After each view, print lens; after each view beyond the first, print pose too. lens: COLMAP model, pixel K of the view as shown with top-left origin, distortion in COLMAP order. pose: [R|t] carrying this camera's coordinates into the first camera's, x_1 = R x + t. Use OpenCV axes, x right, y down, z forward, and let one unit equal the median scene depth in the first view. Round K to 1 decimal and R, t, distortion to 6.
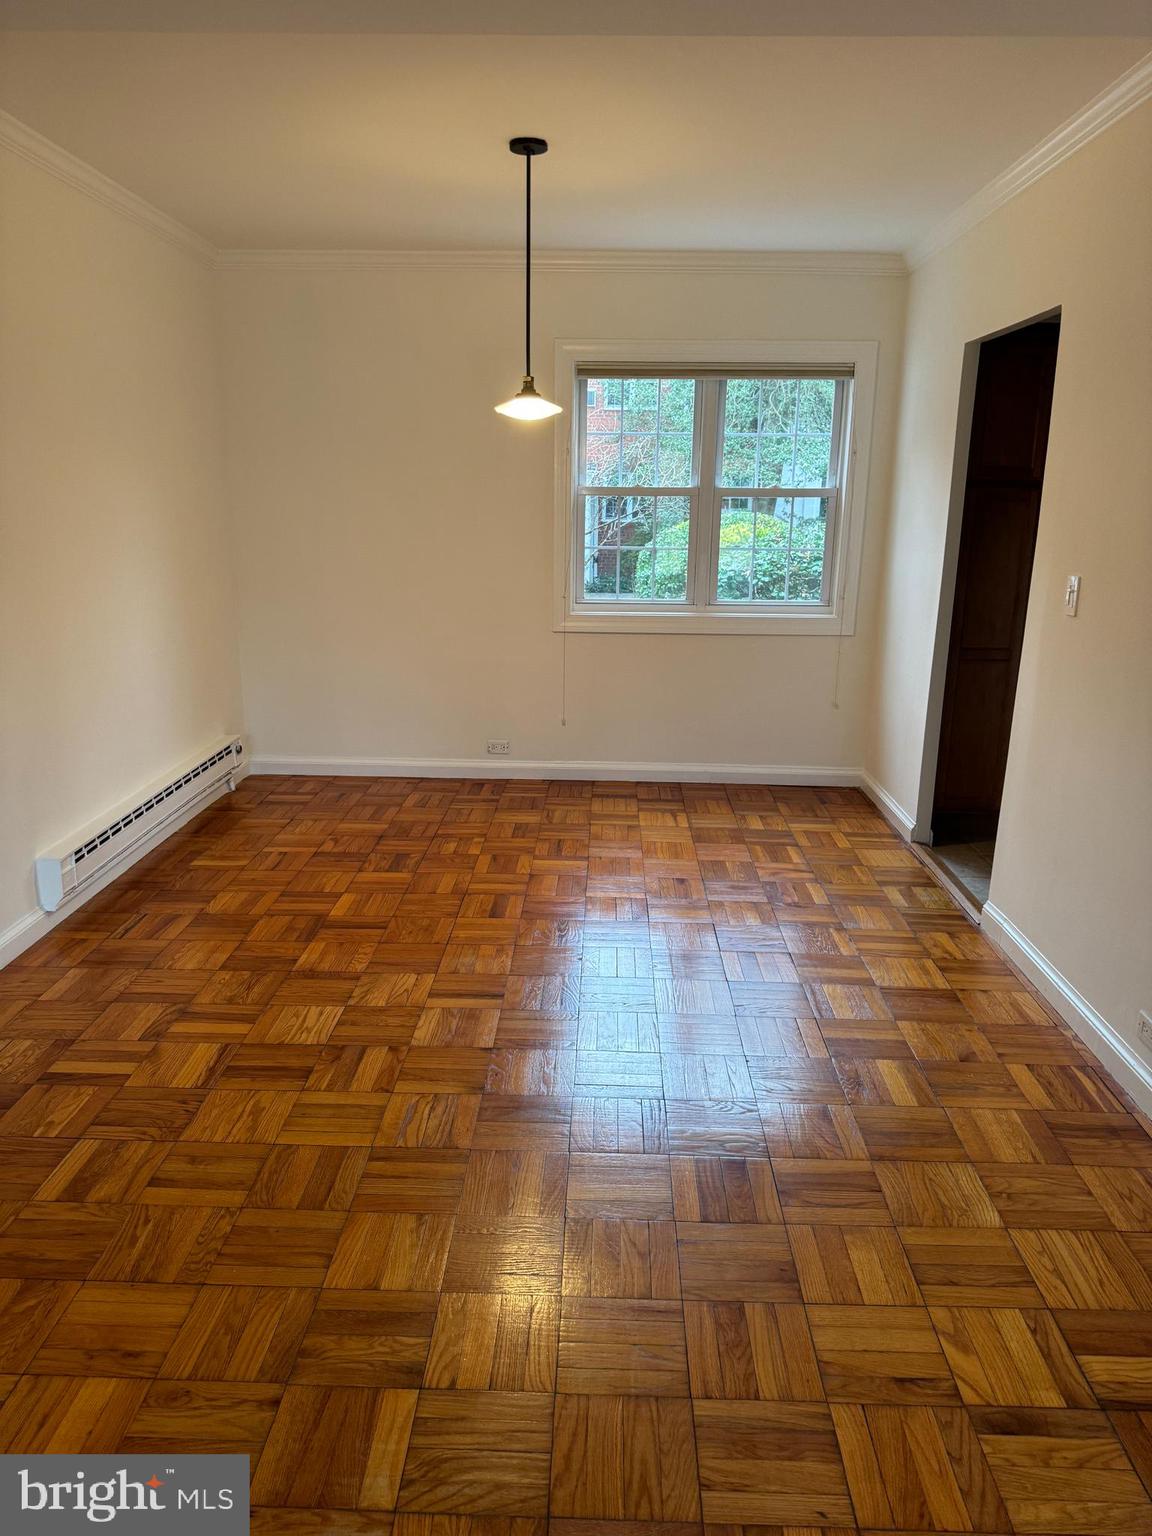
lens RADIAL K [[1077.4, 0, 550.3], [0, 1077.4, 793.0], [0, 0, 1]] dist [0.024622, -0.009116]
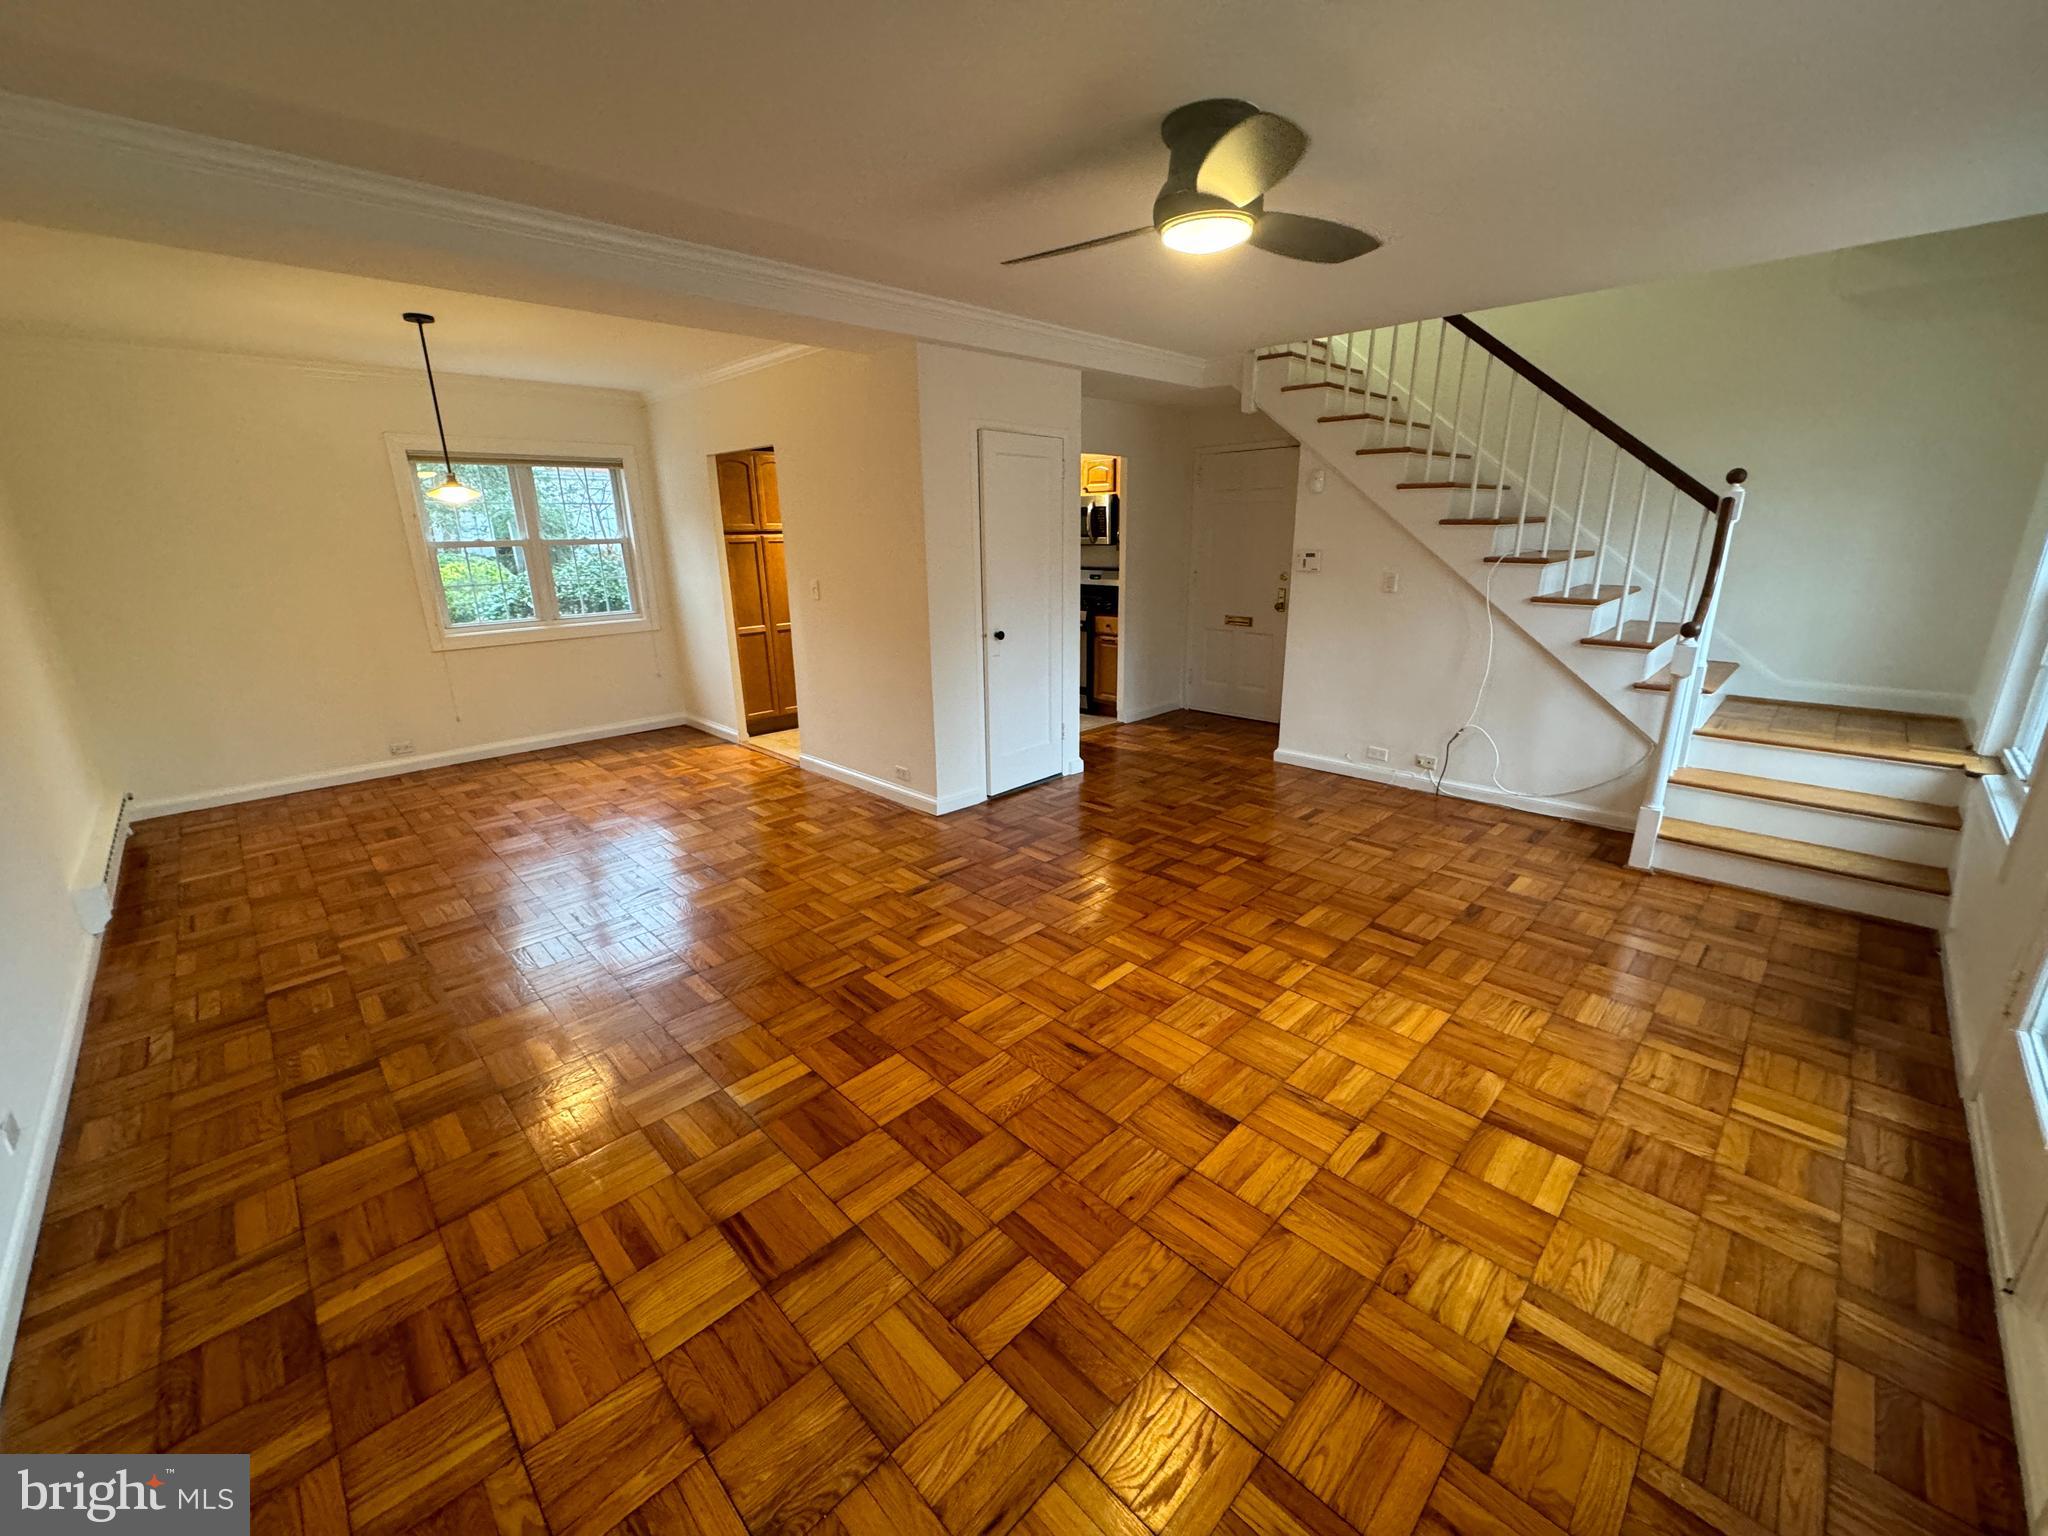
lens RADIAL K [[811.5, 0, 1033.1], [0, 811.5, 776.4], [0, 0, 1]] dist [-0.001223, 0.000434]
pose [[0.671239, -0.236865, 0.702377, -0.265341], [0.220857, 0.968440, 0.115525, 0.050382], [-0.707574, 0.077580, 0.702368, -0.230577]]
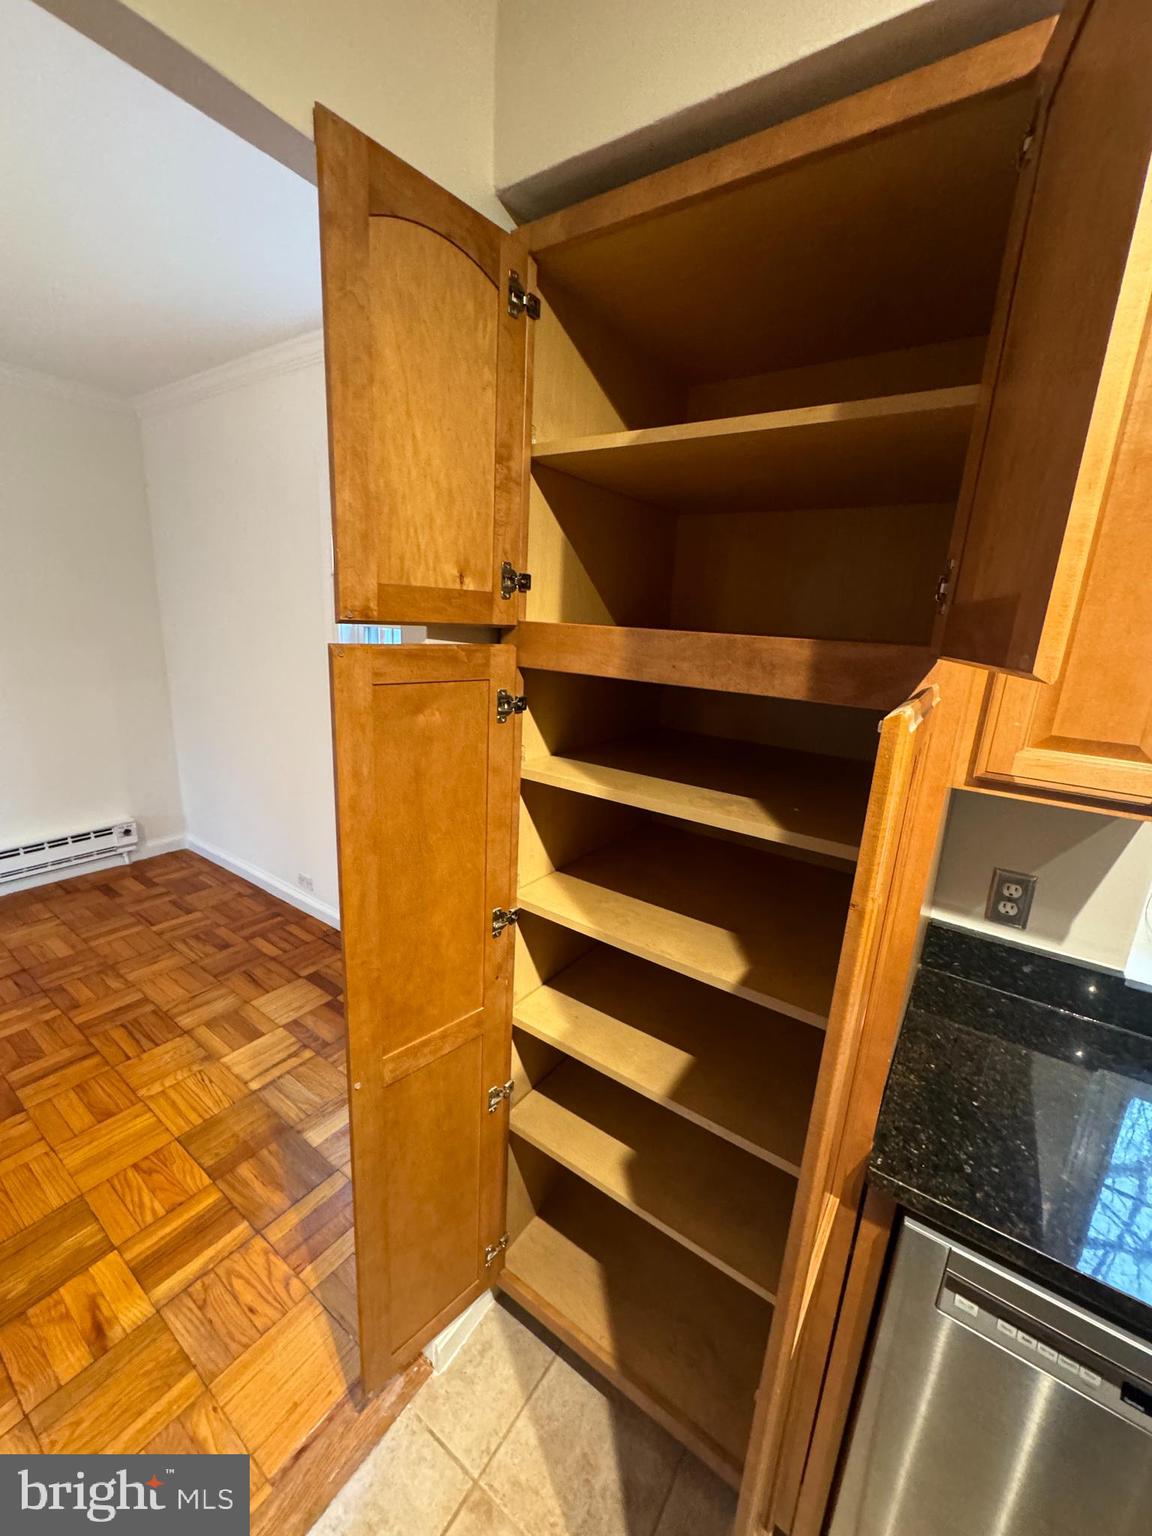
lens RADIAL K [[608.6, 0, 572.8], [0, 608.6, 767.8], [0, 0, 1]] dist [-0.001223, 0.000434]
pose [[0.845619, 0.161644, -0.508724, 0.479711], [-0.183428, 0.983005, 0.007444, -0.220584], [0.501281, 0.087020, 0.860898, 0.747347]]
